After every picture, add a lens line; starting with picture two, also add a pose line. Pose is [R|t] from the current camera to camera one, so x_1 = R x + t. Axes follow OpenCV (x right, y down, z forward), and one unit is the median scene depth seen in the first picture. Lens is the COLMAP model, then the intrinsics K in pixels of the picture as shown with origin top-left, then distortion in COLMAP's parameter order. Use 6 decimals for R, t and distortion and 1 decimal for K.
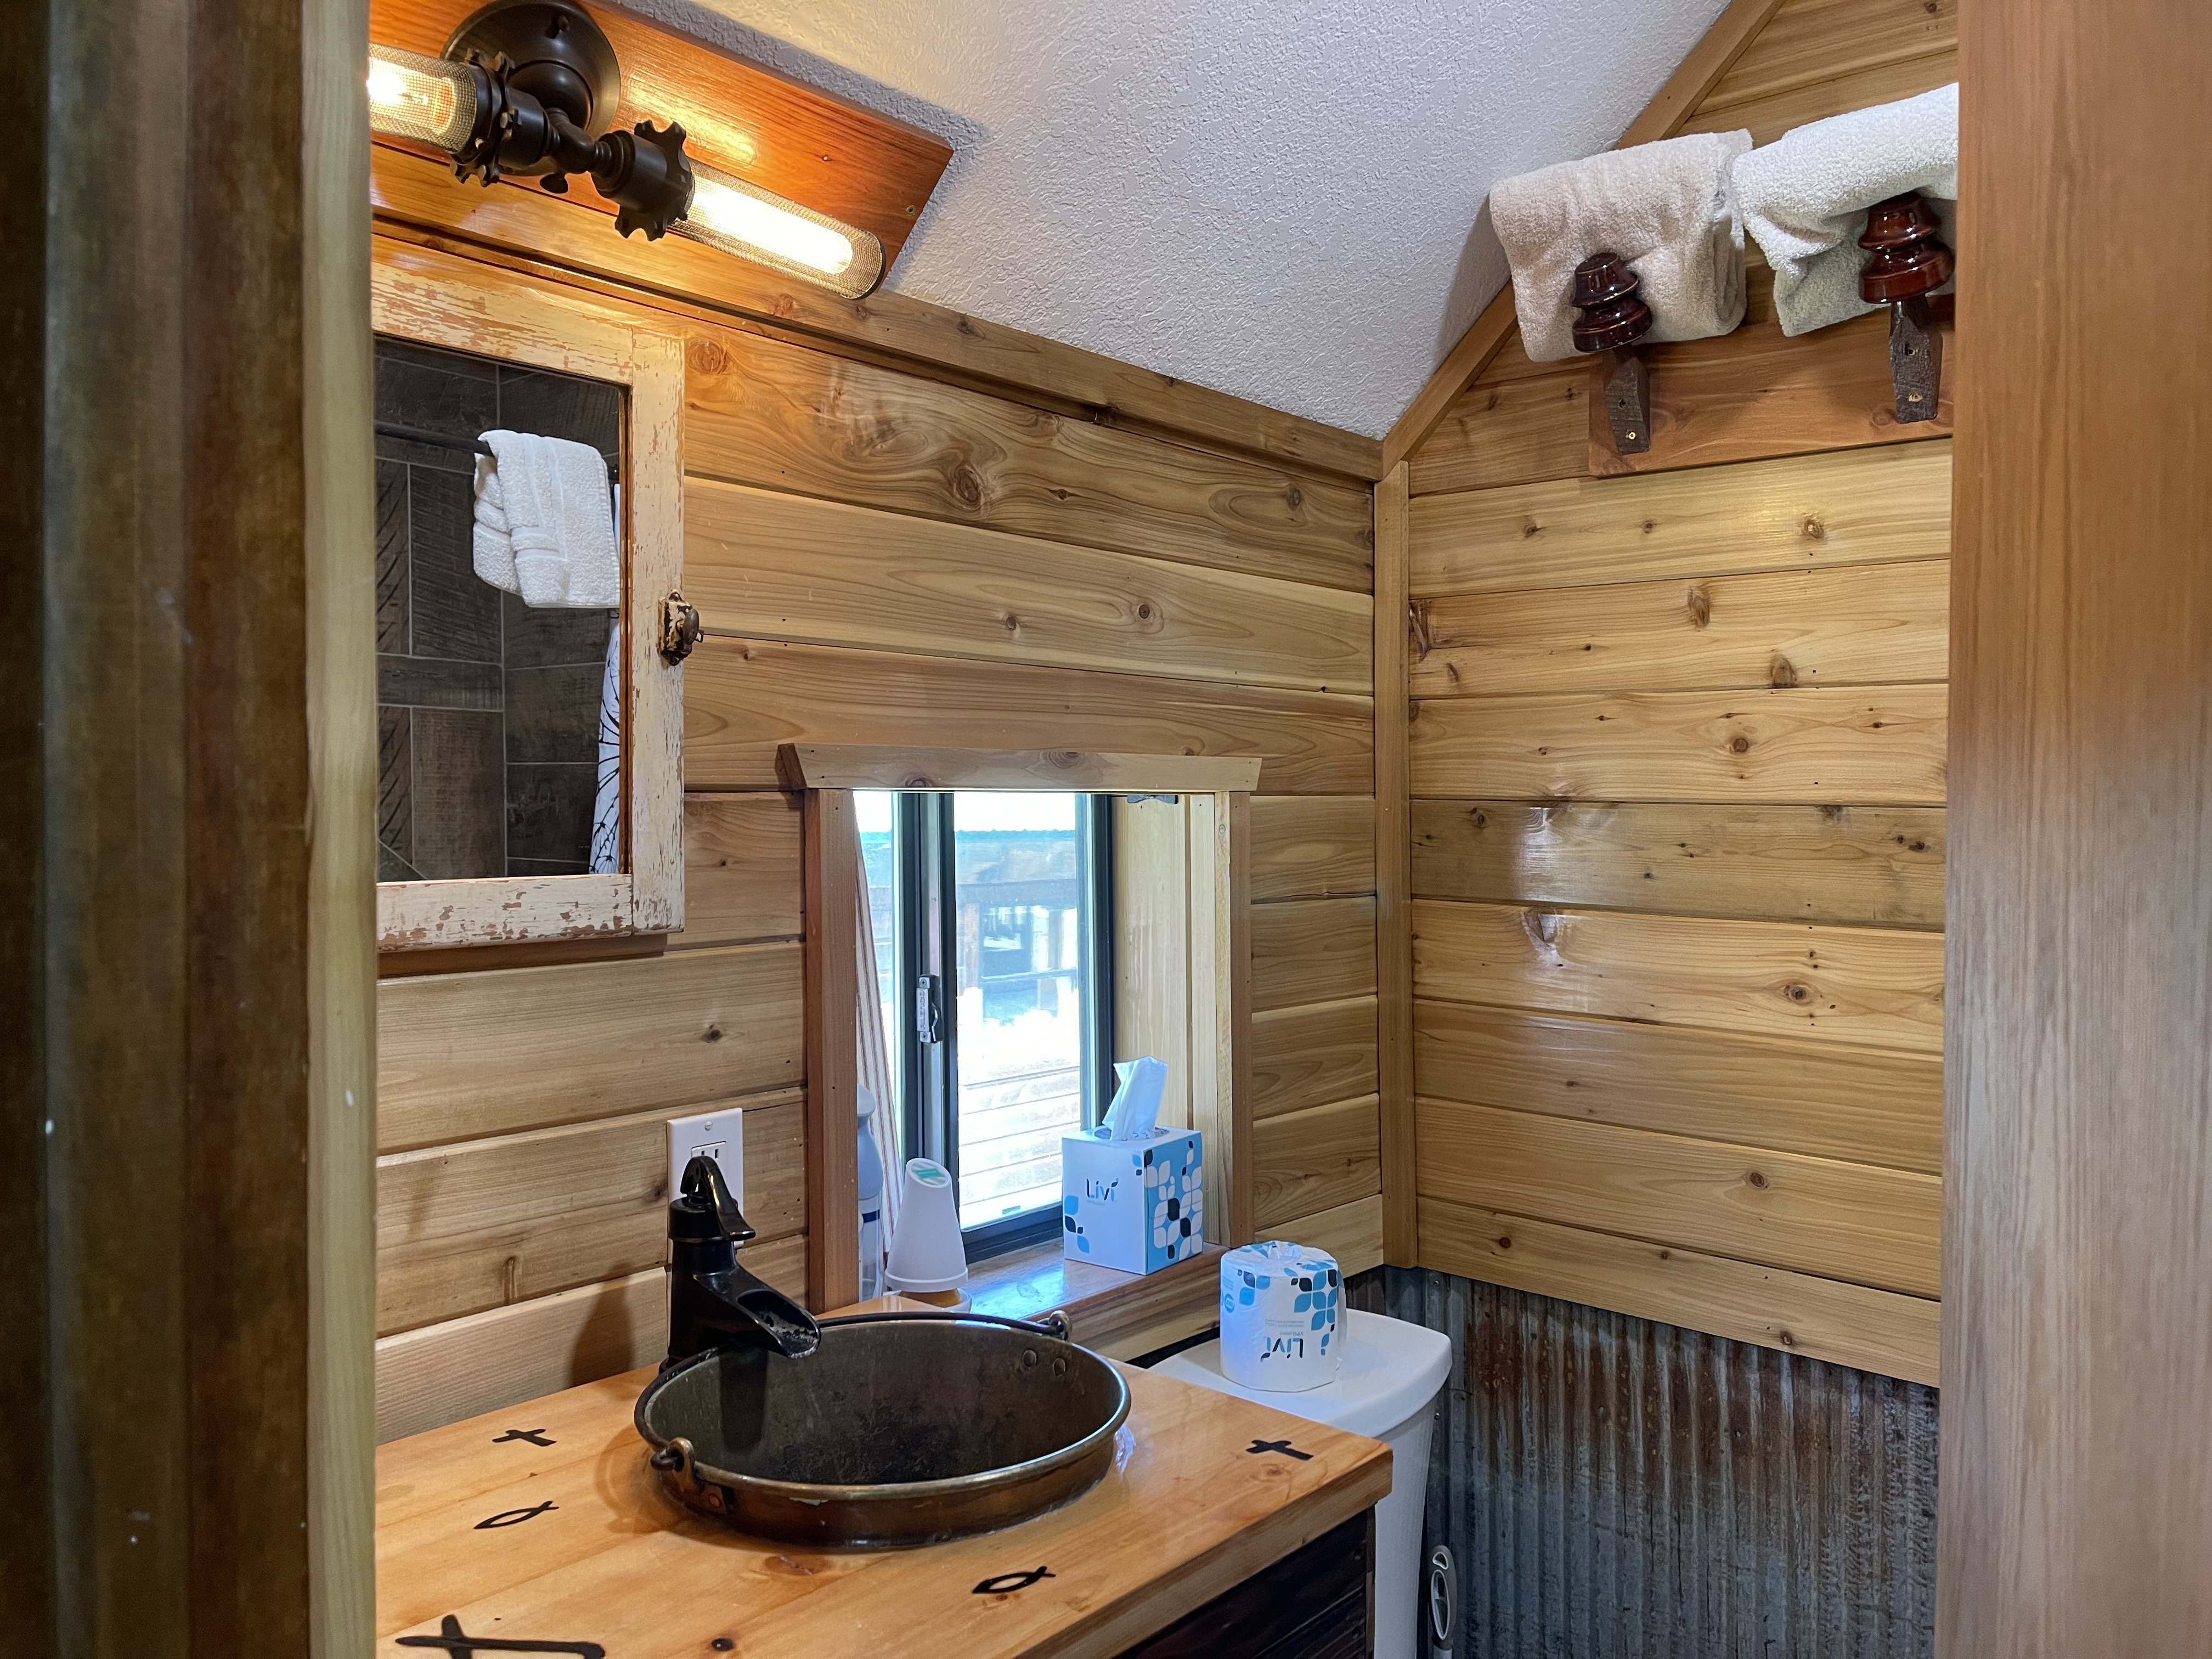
lens RADIAL K [[1663.2, 0, 1107.2], [0, 1663.2, 830.6], [0, 0, 1]] dist [0.076899, -0.104685]
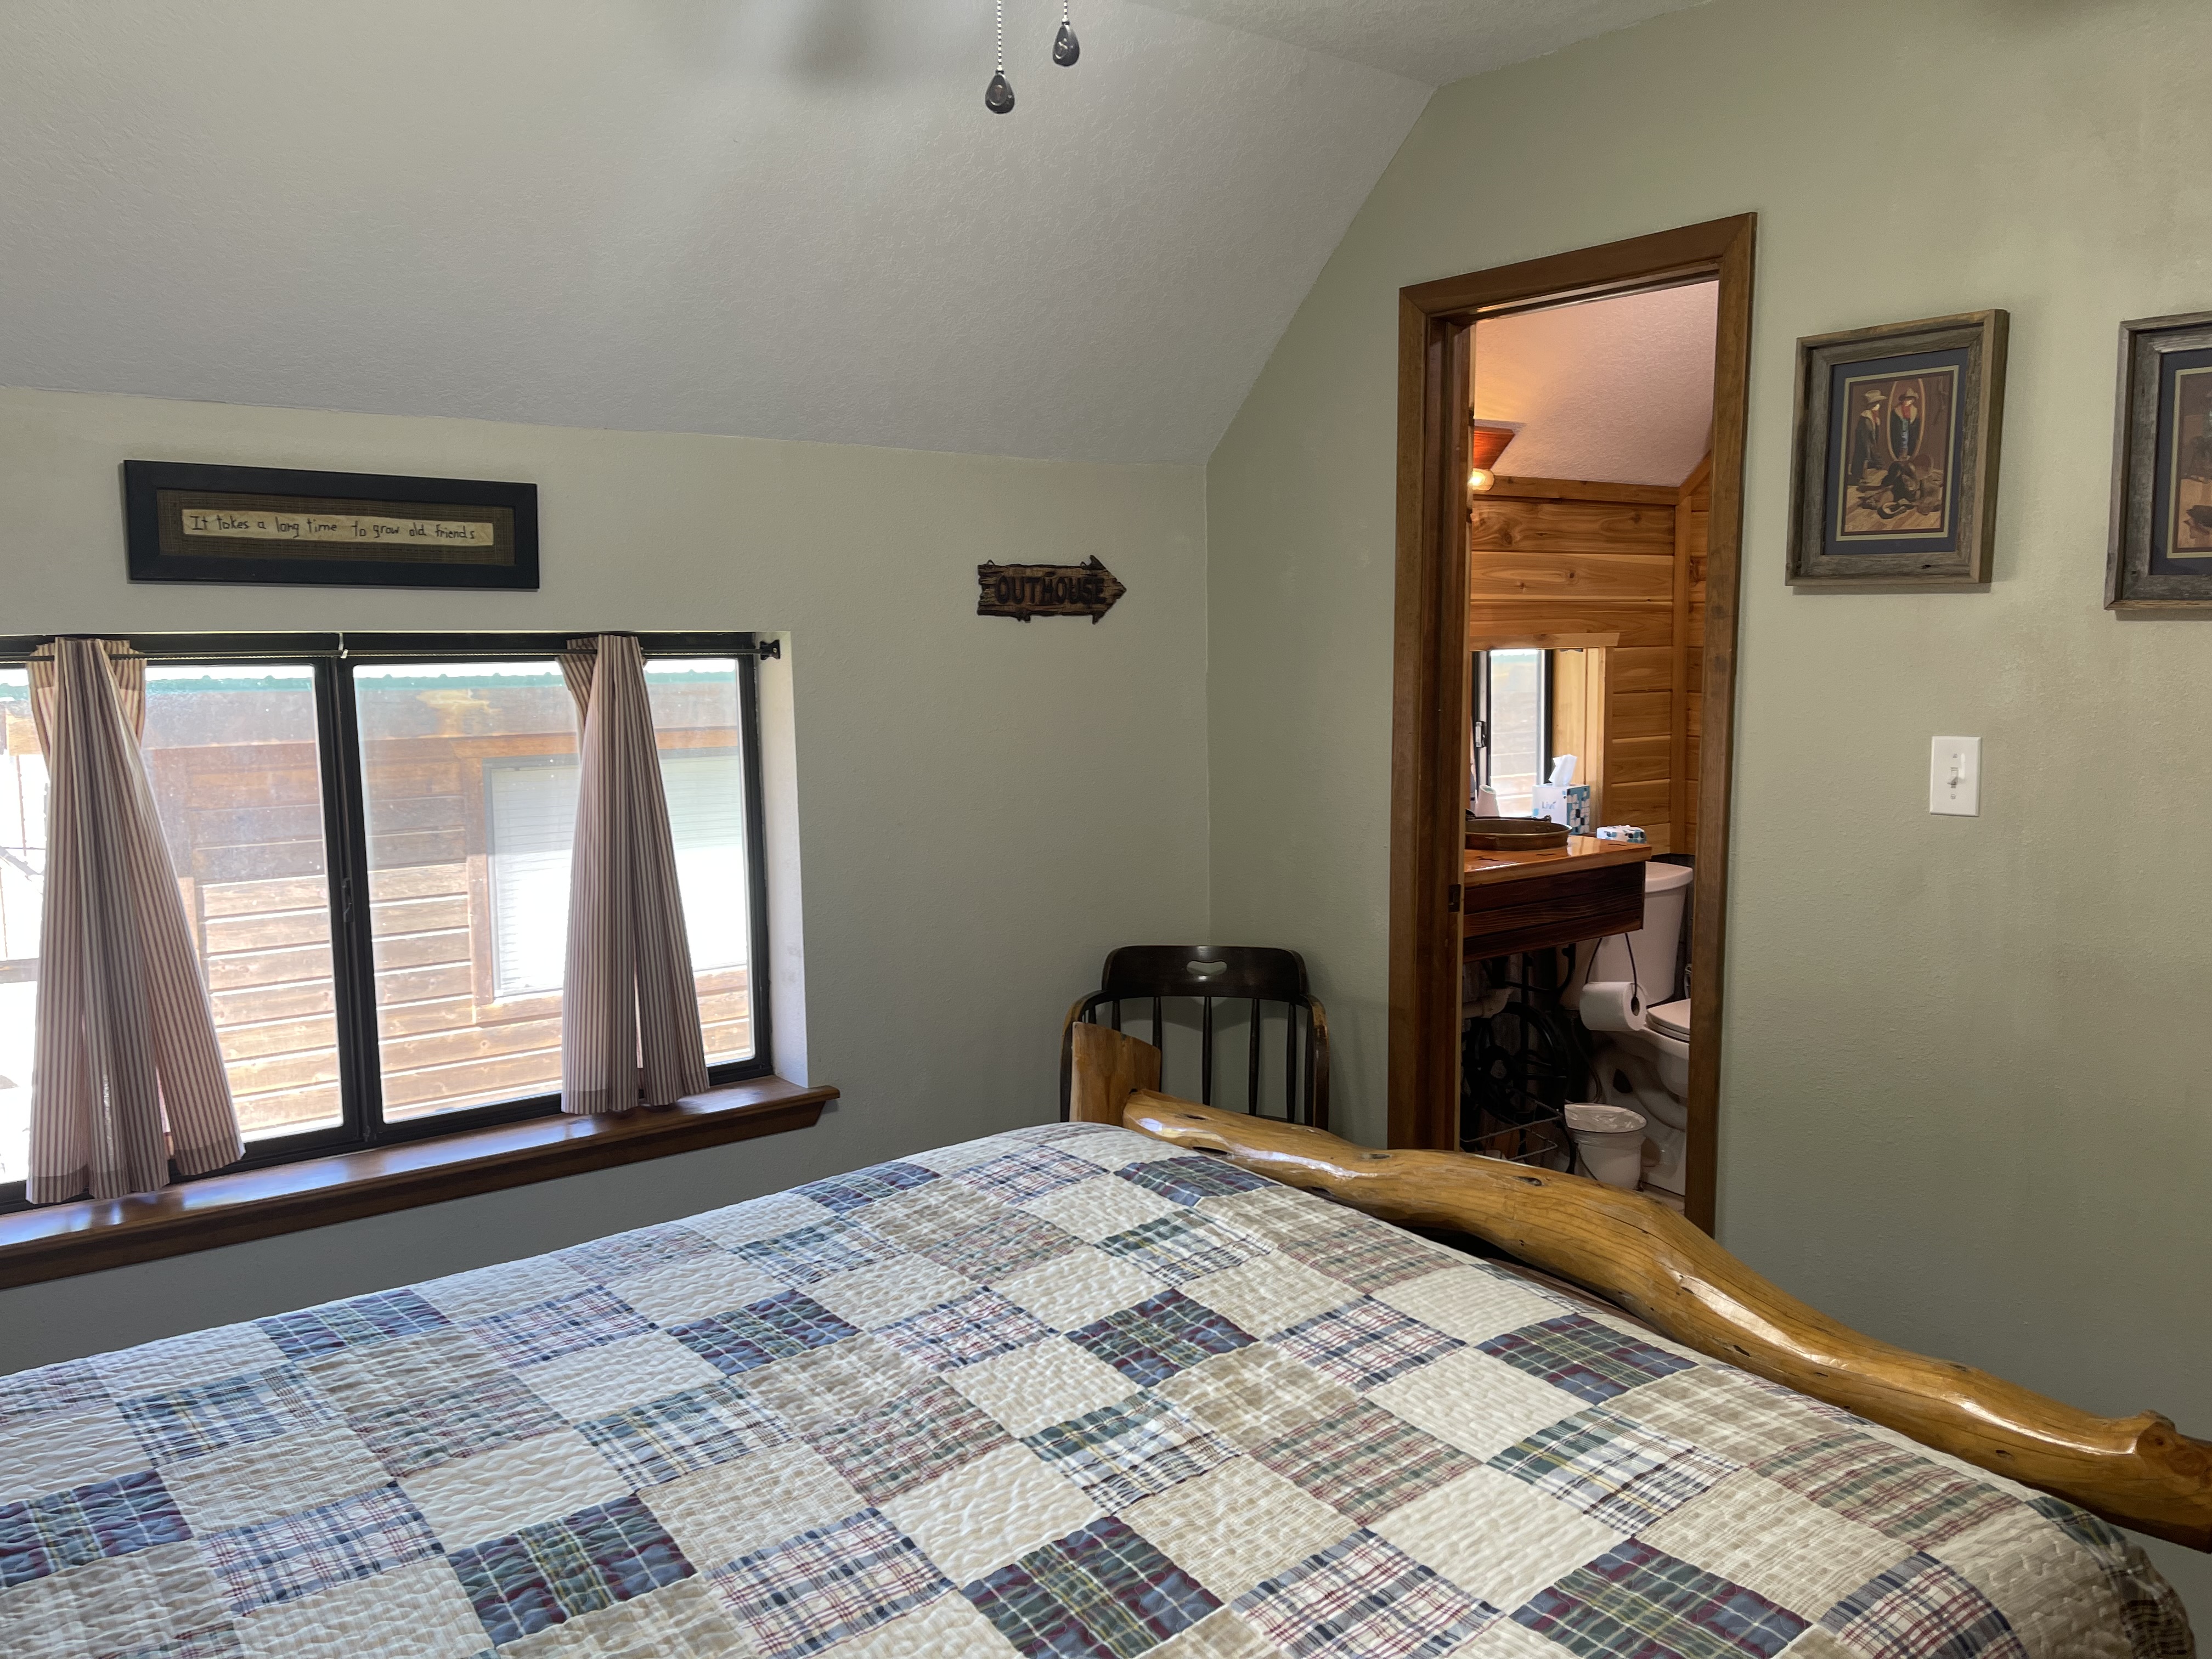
lens RADIAL K [[1663.2, 0, 1098.2], [0, 1663.2, 830.0], [0, 0, 1]] dist [0.076899, -0.104685]
pose [[0.978755, 0.011670, -0.204700, -0.144510], [0.008966, 0.994988, 0.099596, -0.007601], [0.204836, -0.099316, 0.973745, -1.531757]]
